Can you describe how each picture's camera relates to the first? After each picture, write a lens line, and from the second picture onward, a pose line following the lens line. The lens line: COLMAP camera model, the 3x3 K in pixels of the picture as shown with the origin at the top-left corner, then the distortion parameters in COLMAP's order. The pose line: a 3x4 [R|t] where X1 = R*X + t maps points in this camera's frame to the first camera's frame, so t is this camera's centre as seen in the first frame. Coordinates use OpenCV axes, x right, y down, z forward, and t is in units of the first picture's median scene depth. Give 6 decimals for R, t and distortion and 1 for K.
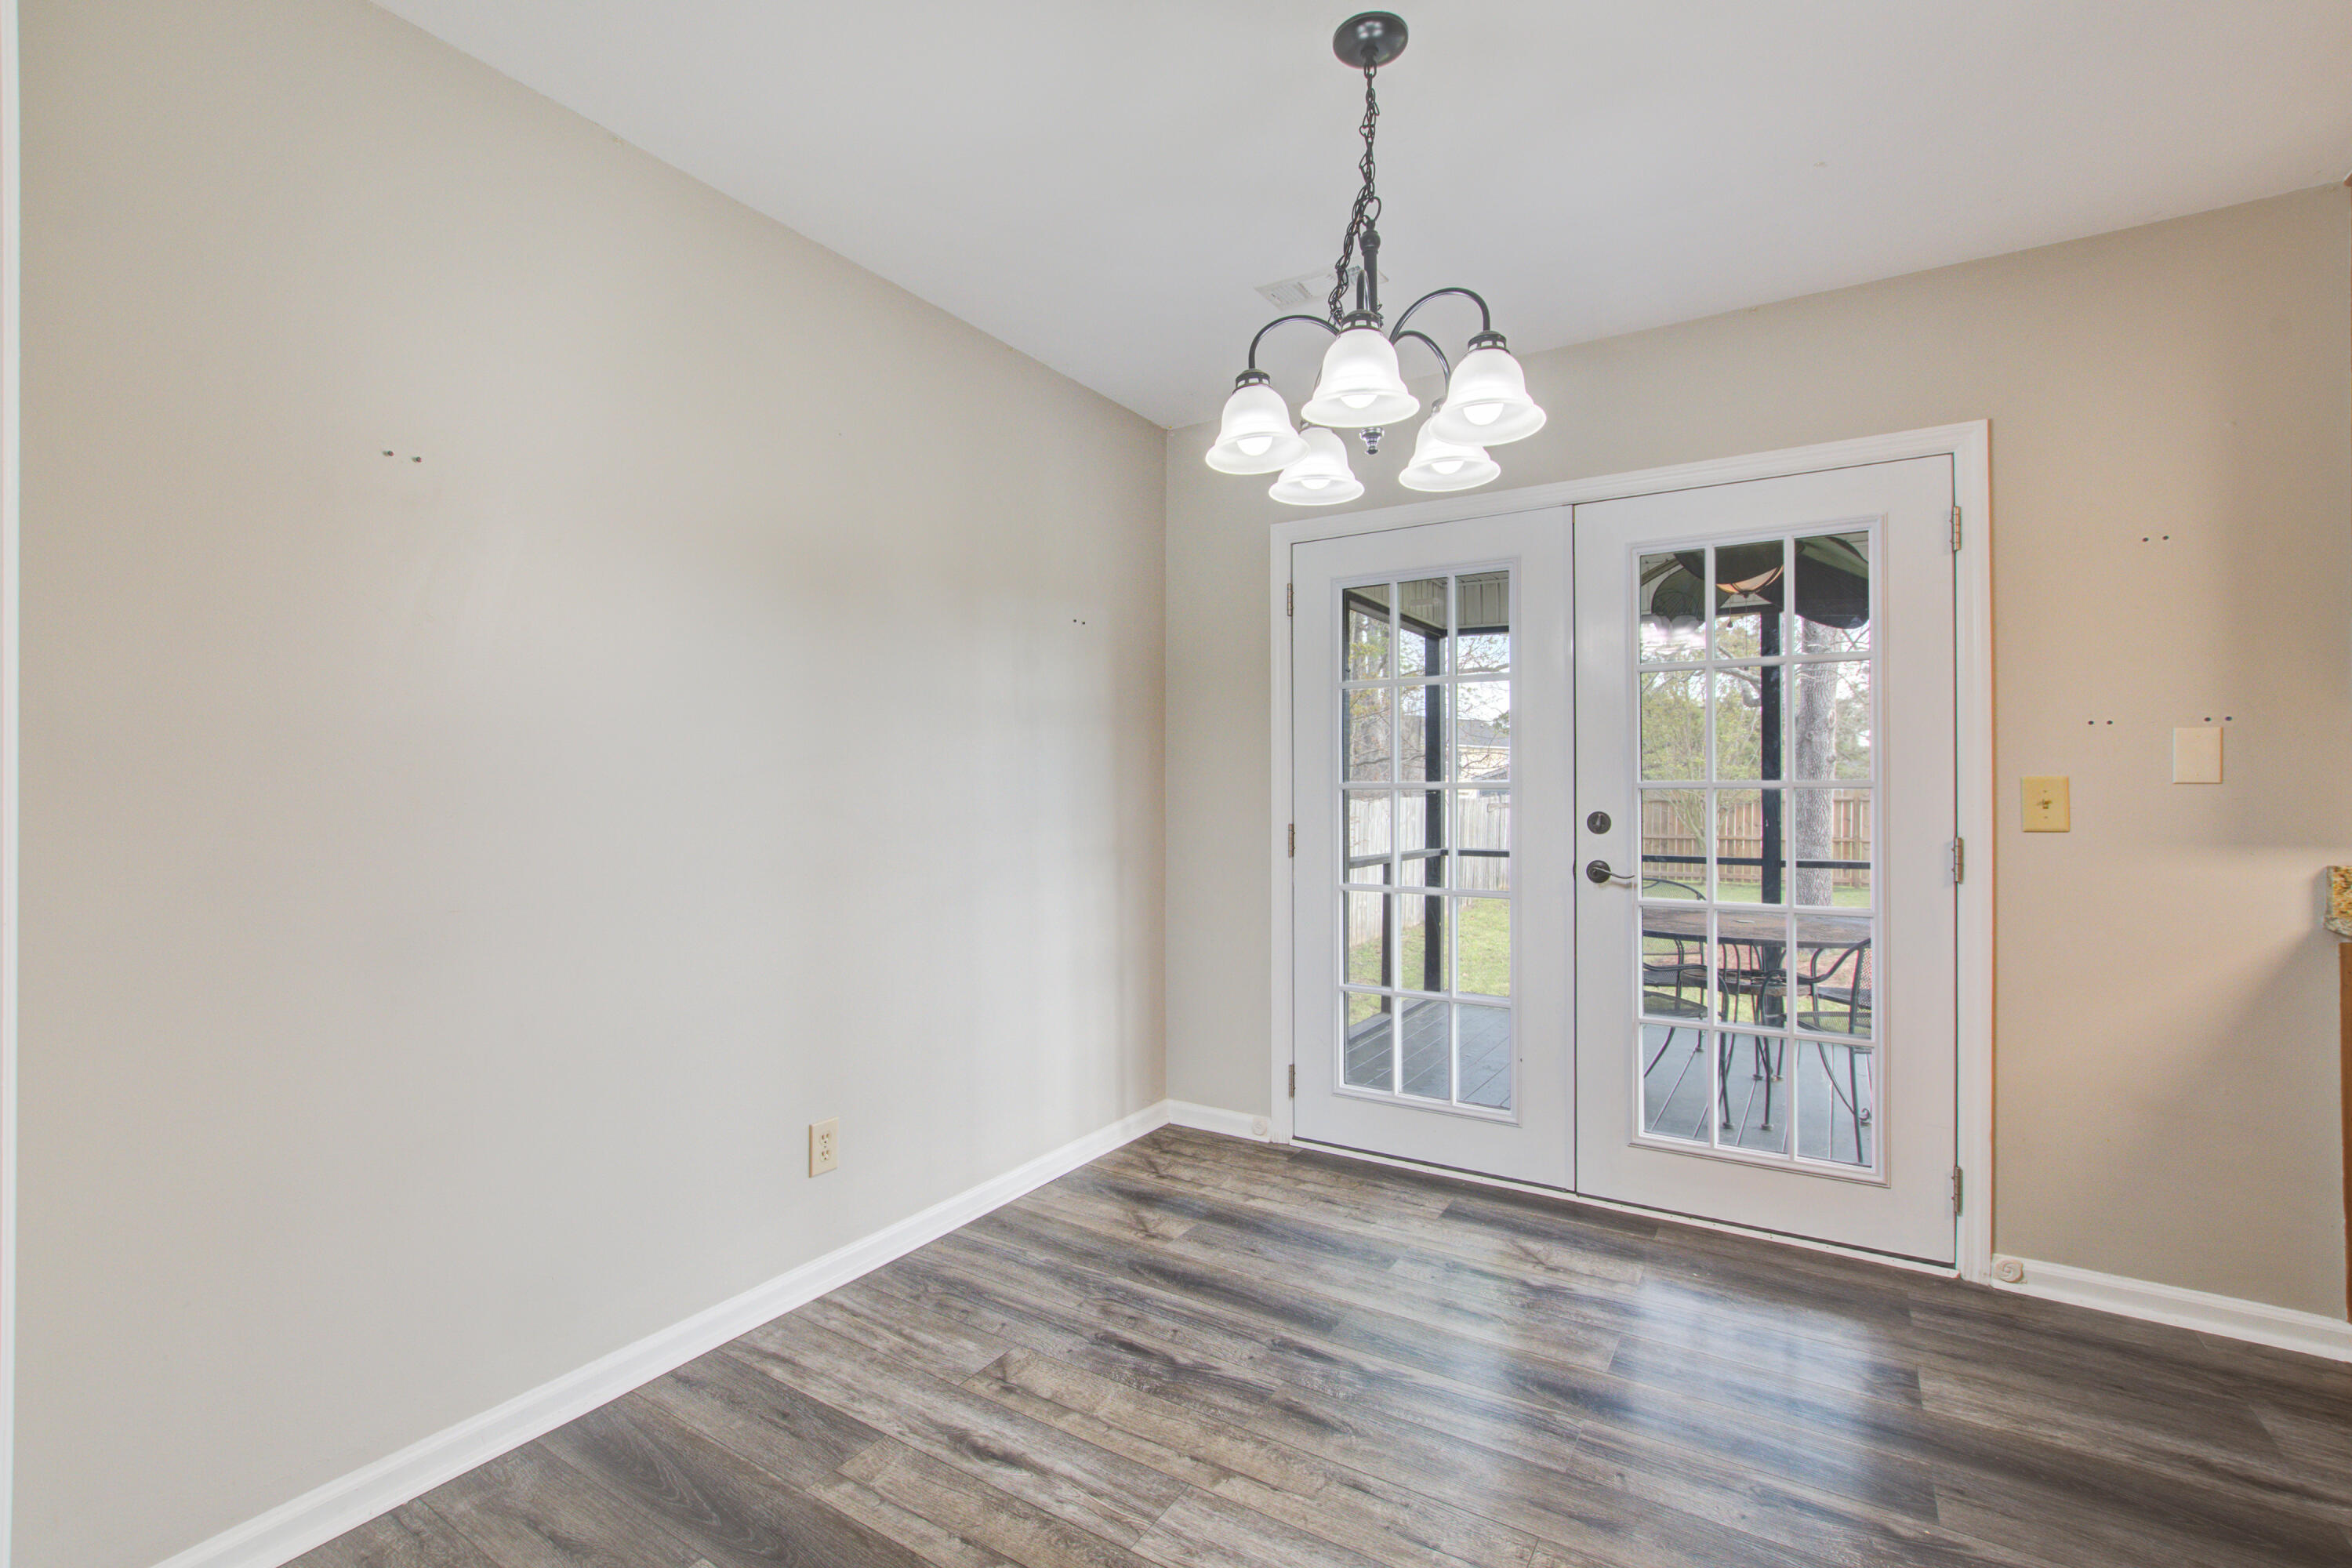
lens RADIAL K [[1040.0, 0, 1185.6], [0, 1040.0, 789.4], [0, 0, 1]] dist [-0.010700, 0.004337]
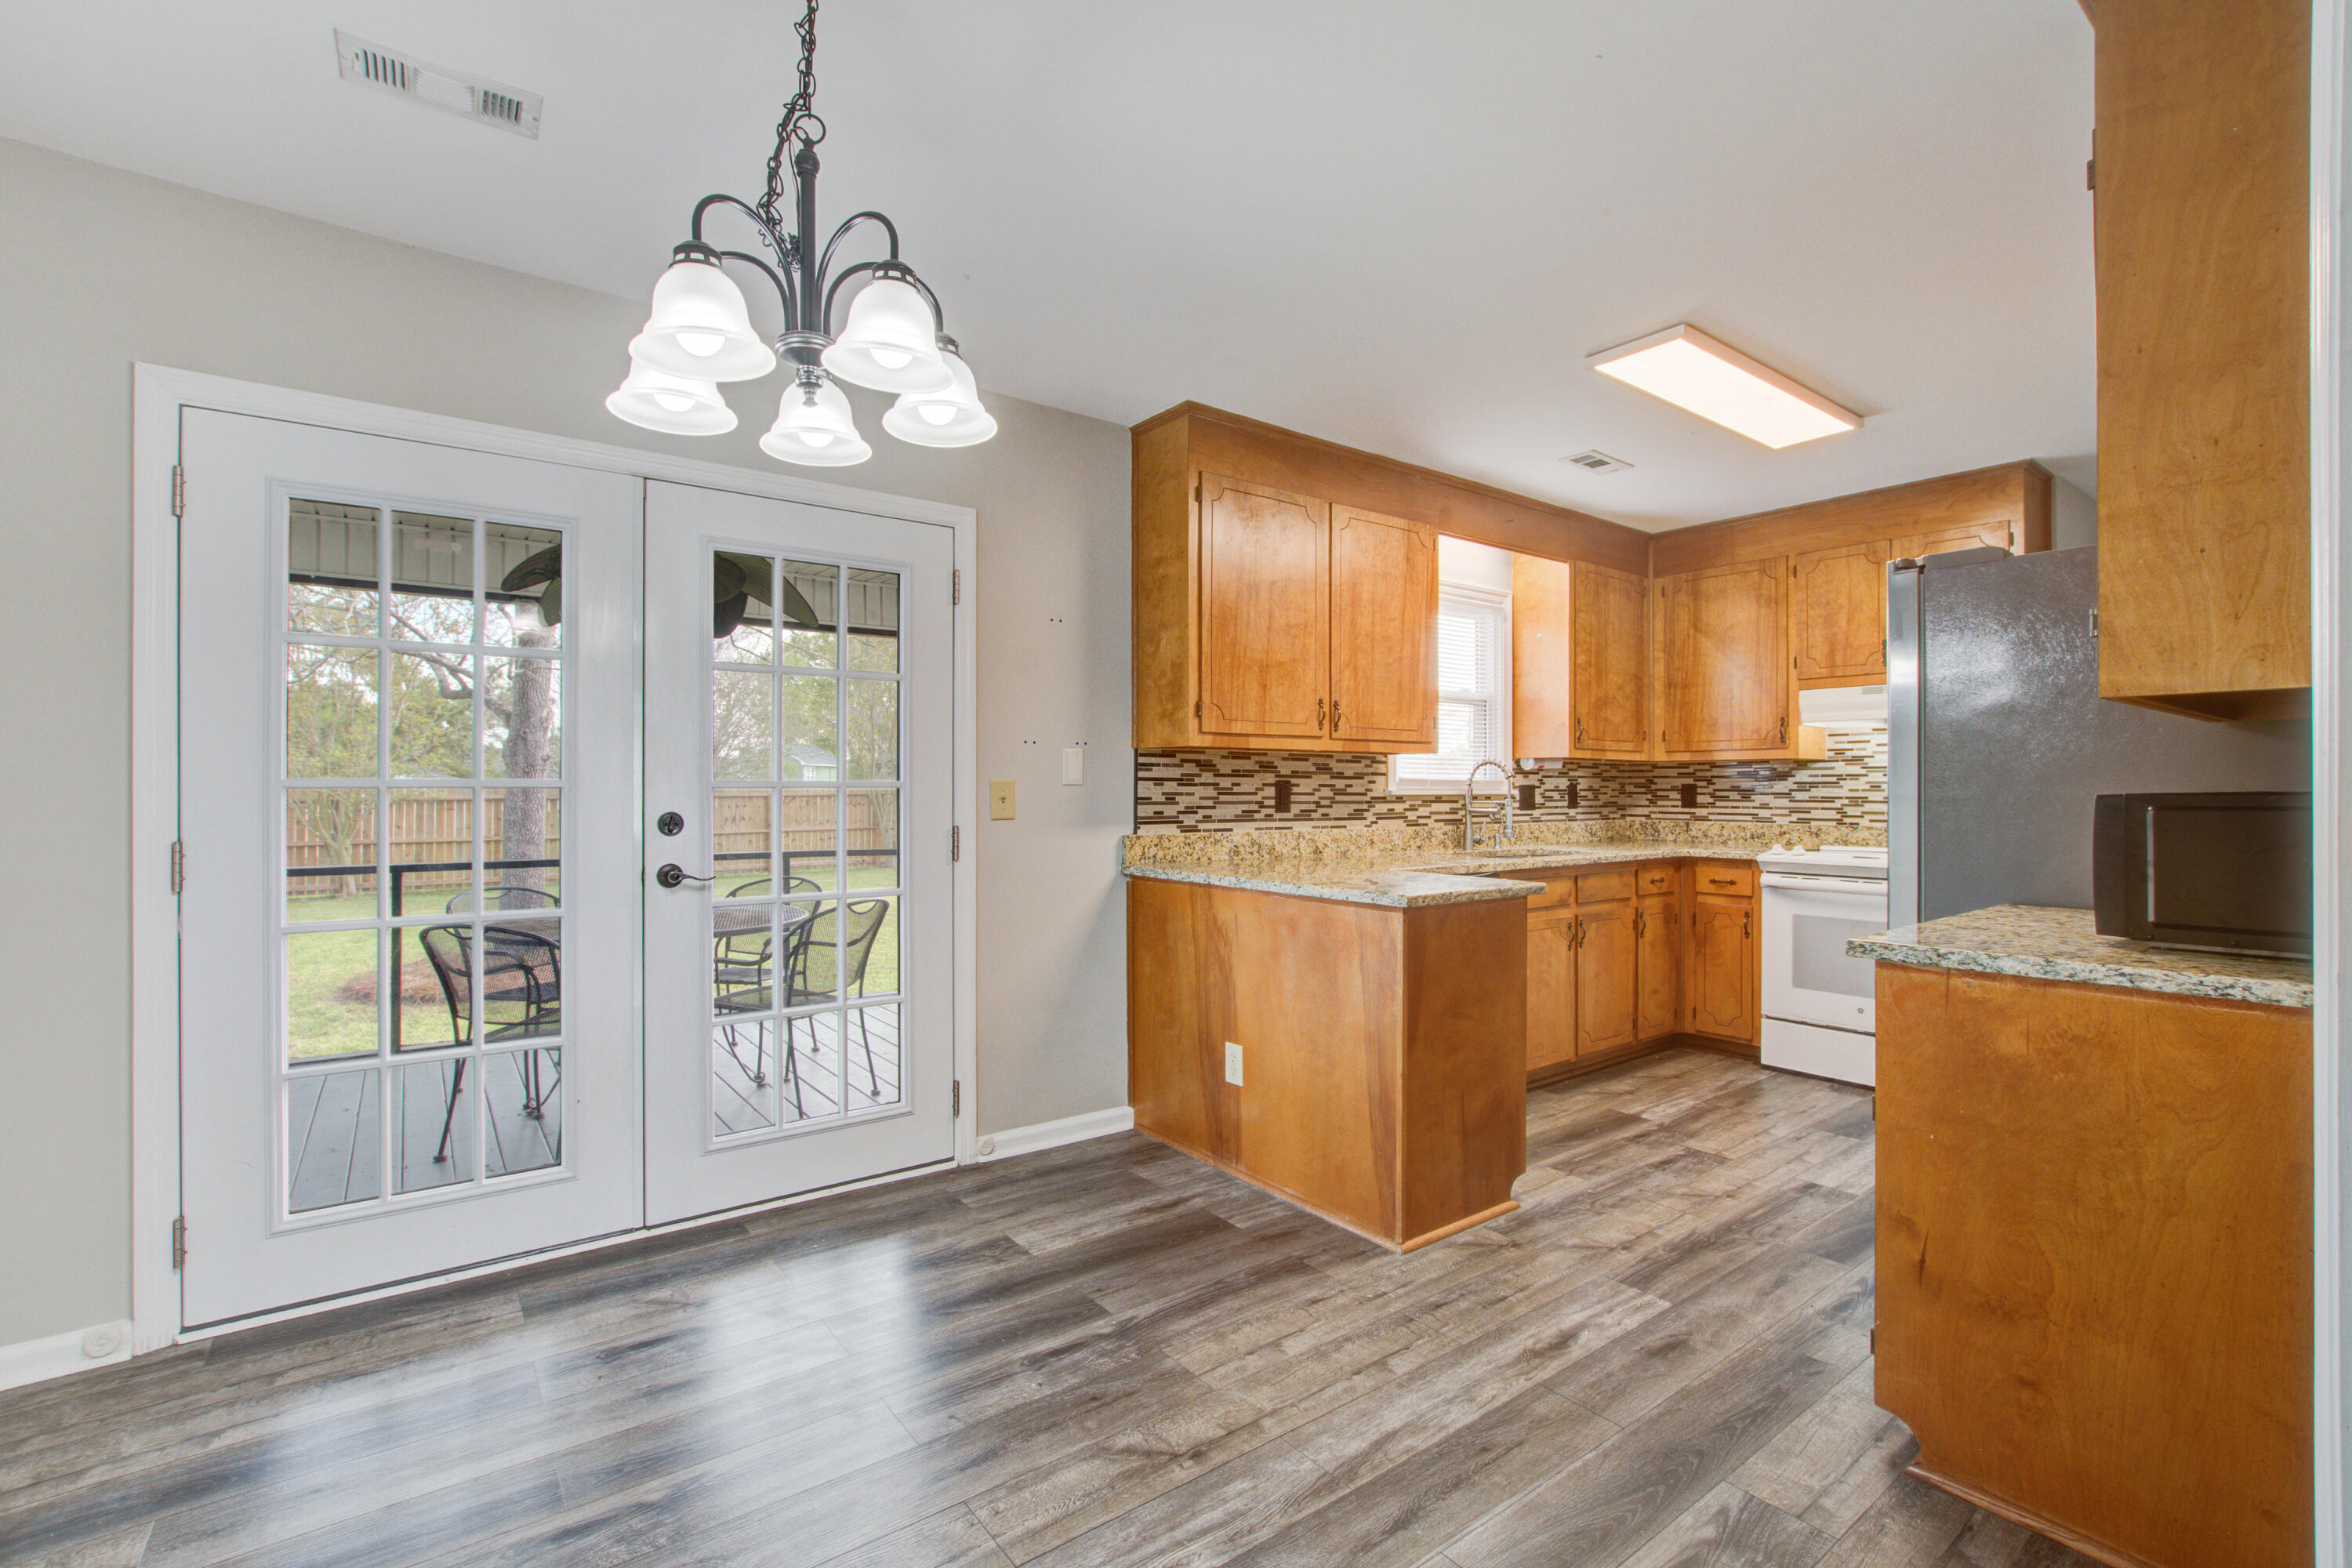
lens RADIAL K [[1040.0, 0, 1176.4], [0, 1040.0, 786.1], [0, 0, 1]] dist [-0.010700, 0.004337]
pose [[0.366320, 0.002782, 0.930485, -0.334337], [-0.000875, 0.999996, -0.002646, 0.000234], [-0.930488, 0.000155, 0.366321, 0.247455]]
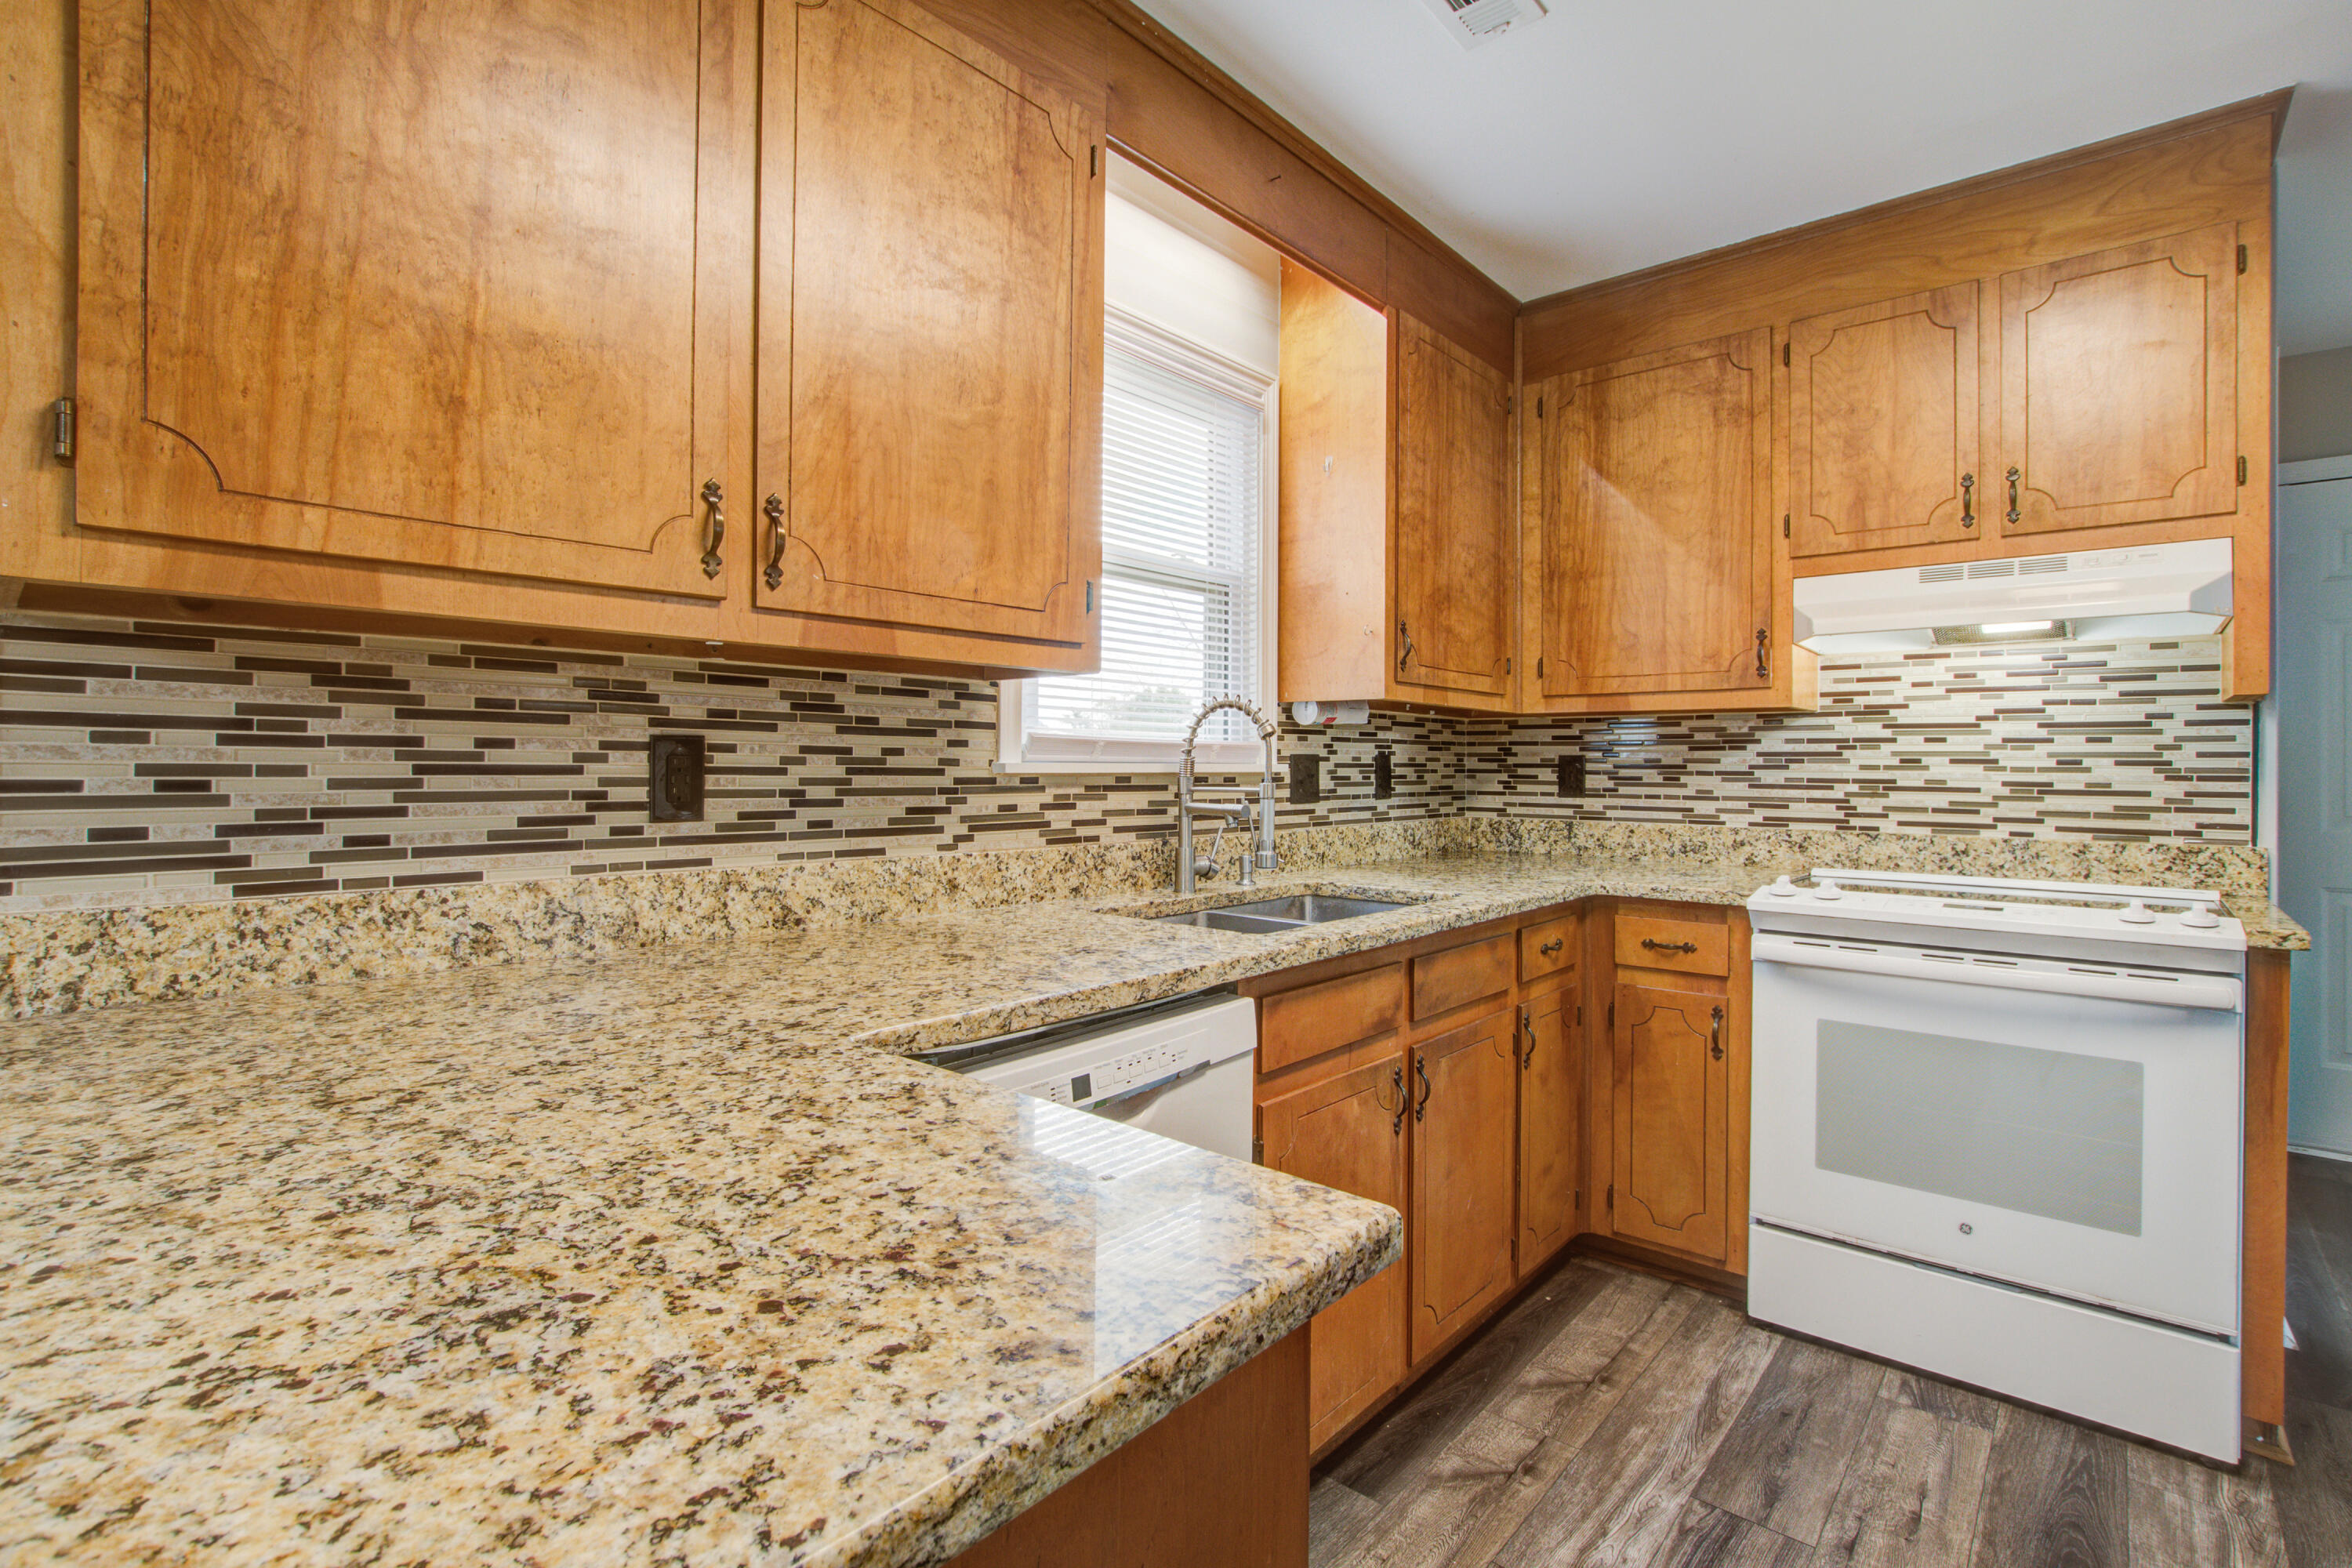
lens RADIAL K [[1086.0, 0, 1188.1], [0, 1086.0, 762.7], [0, 0, 1]] dist [-0.022550, 0.000657]
pose [[0.154076, 0.002854, 0.988055, 0.594377], [-0.005605, 0.999982, -0.002015, 0.002688], [-0.988043, -0.005228, 0.154089, 0.294071]]
